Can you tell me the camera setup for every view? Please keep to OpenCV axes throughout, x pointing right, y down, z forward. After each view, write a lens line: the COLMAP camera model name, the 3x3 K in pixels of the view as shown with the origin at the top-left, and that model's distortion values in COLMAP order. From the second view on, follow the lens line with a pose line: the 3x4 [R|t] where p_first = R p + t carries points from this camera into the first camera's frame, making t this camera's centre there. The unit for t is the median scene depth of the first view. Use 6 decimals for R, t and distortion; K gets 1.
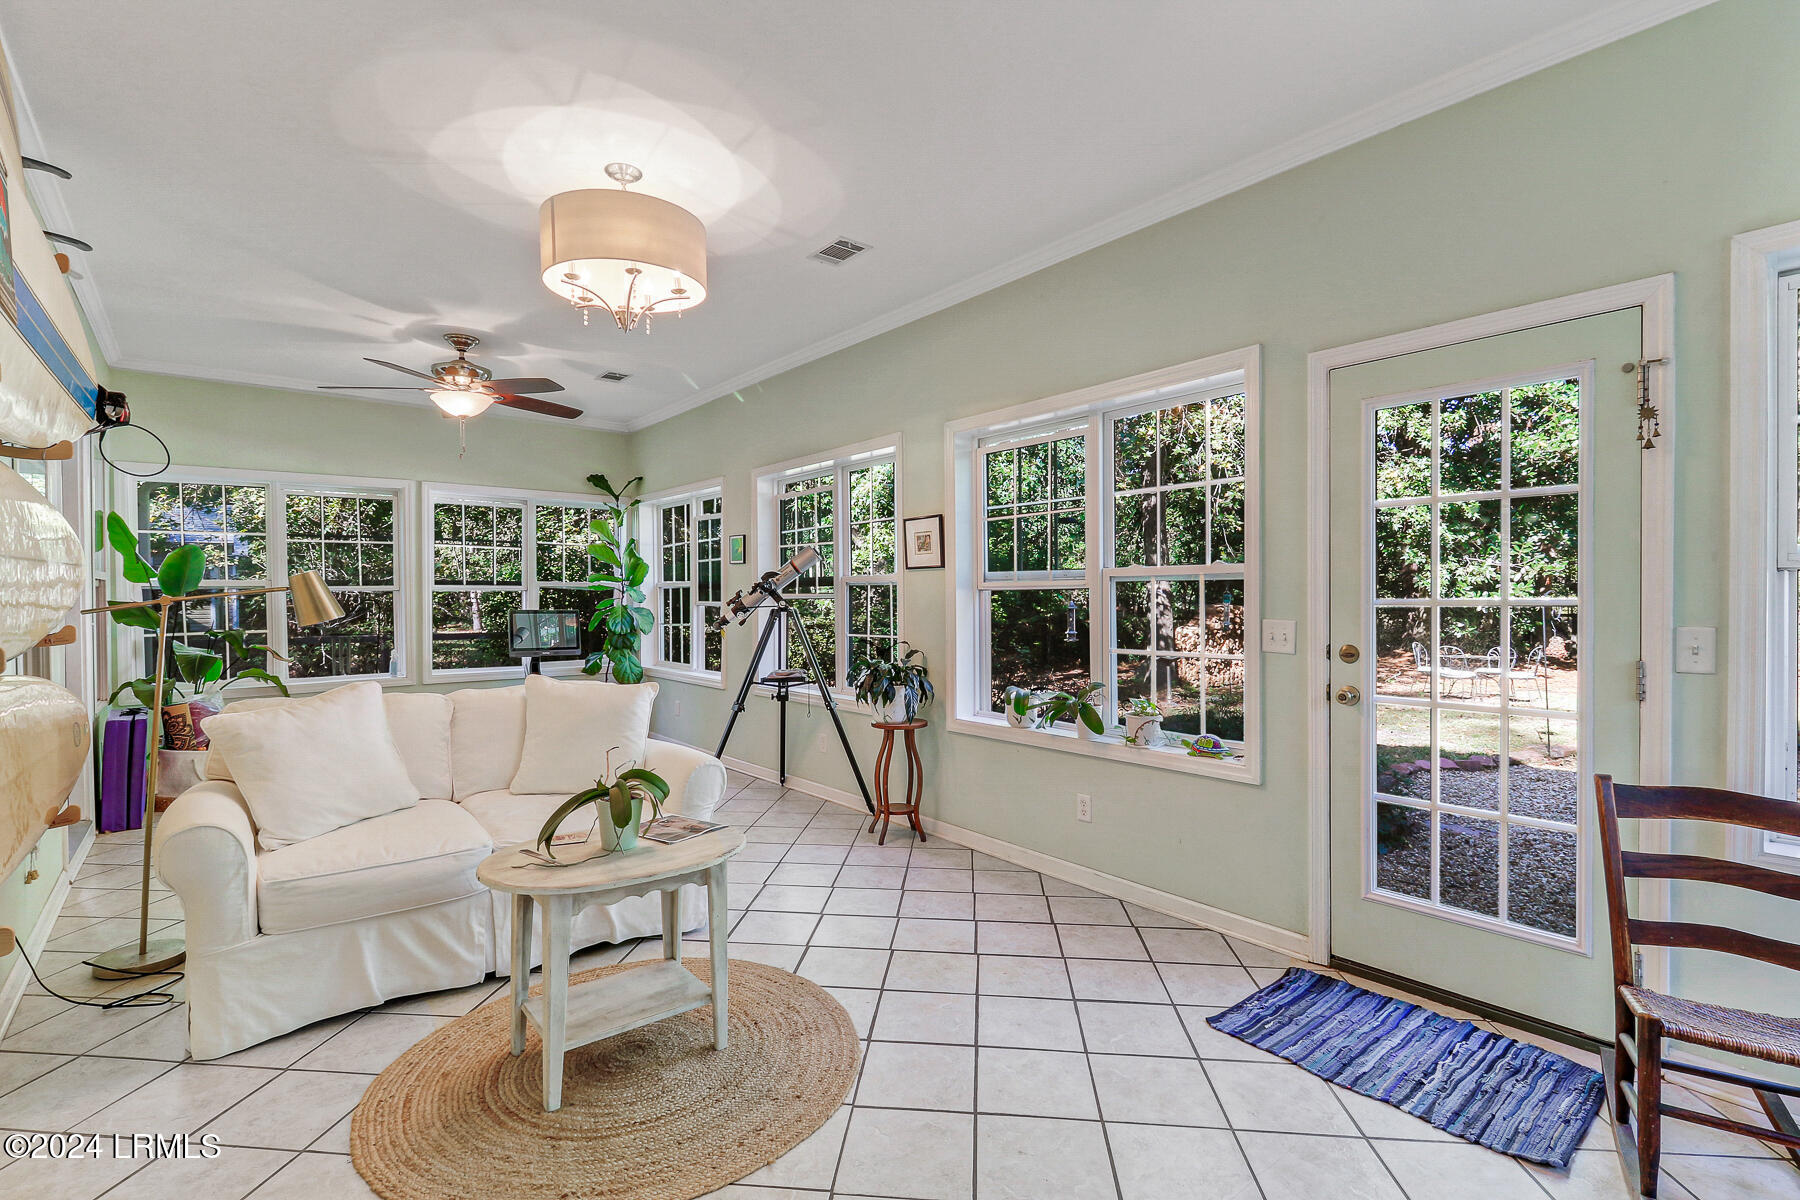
lens RADIAL K [[834.9, 0, 906.4], [0, 834.9, 607.5], [0, 0, 1]] dist [0.000800, -0.000040]
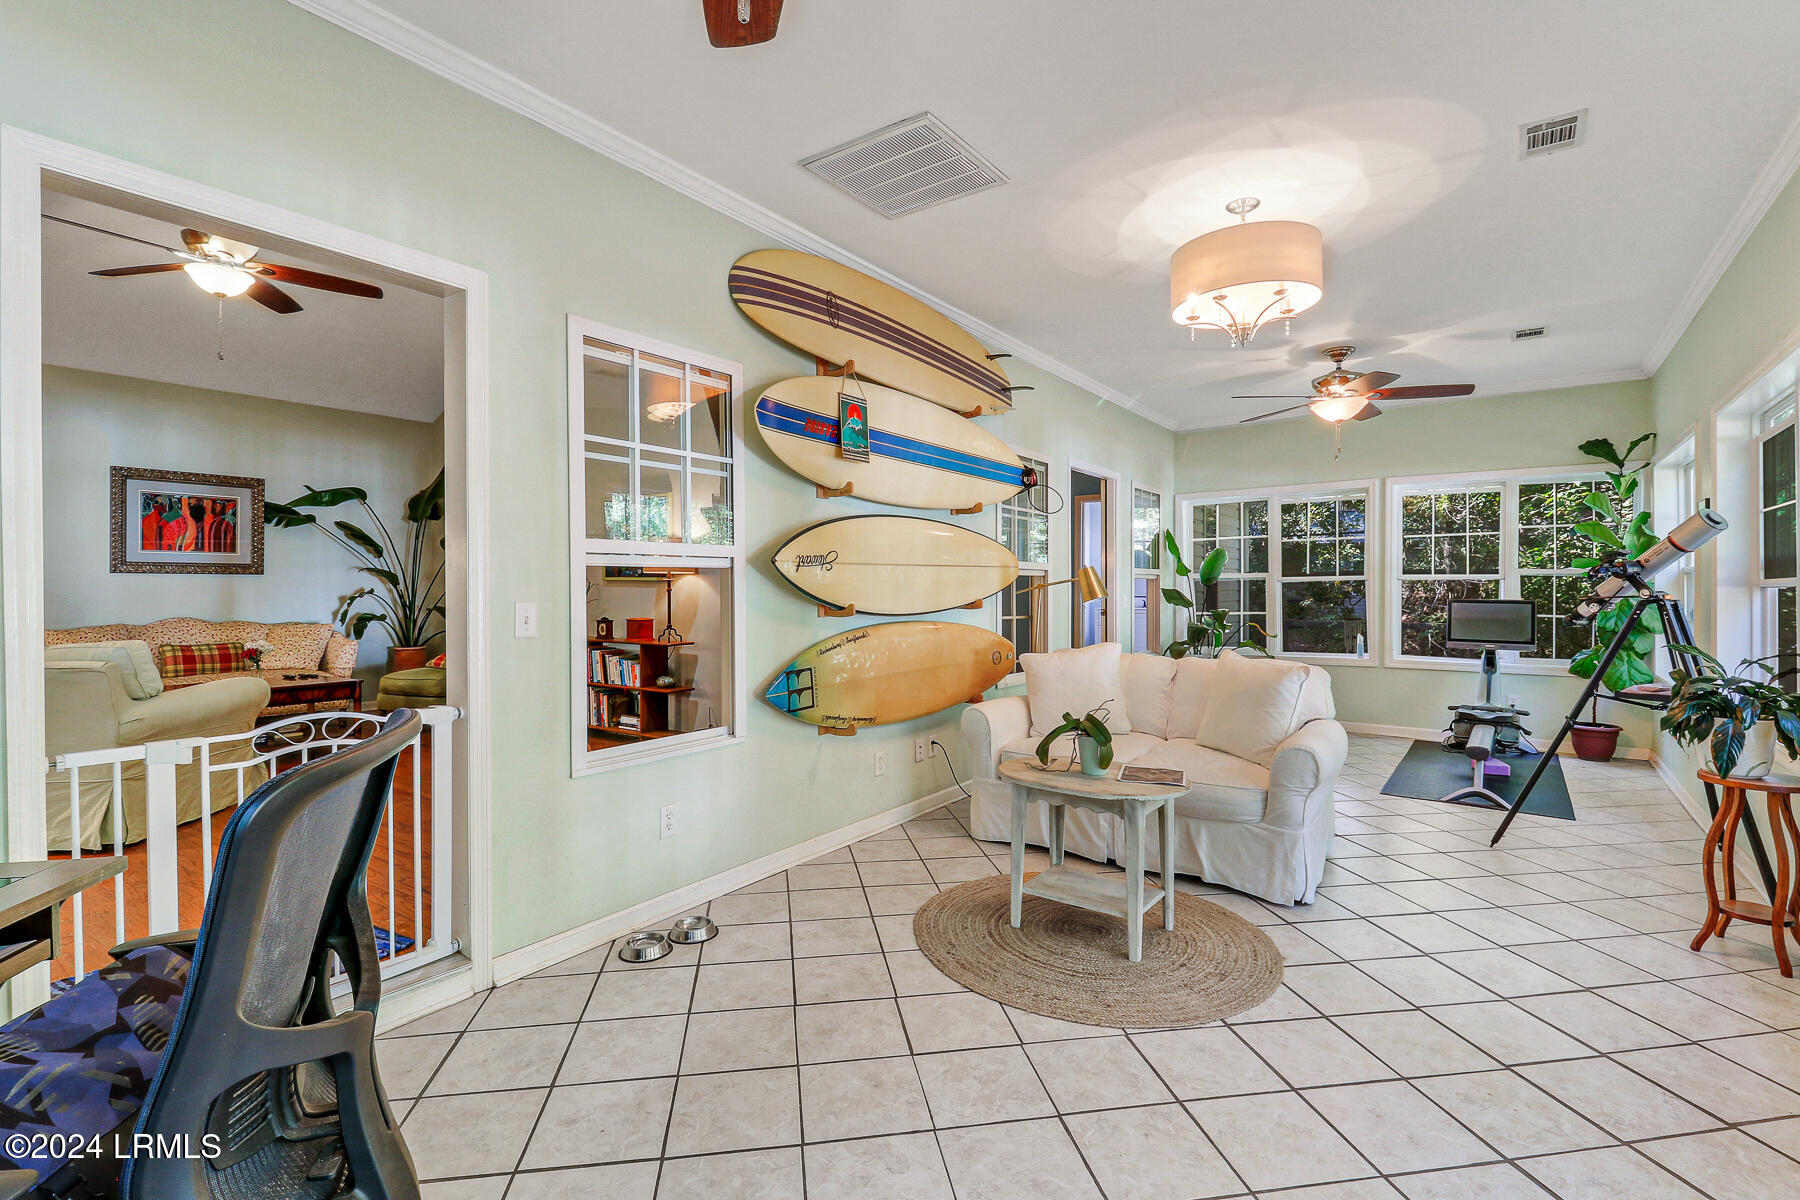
lens RADIAL K [[823.6, 0, 900.0], [0, 823.6, 600.0], [0, 0, 1]] dist [-0.002603, -0.000441]
pose [[0.246815, 0.015577, -0.968937, 0.497371], [-0.012671, 0.999837, 0.012847, 0.000407], [0.968980, 0.009106, 0.246972, 0.228500]]
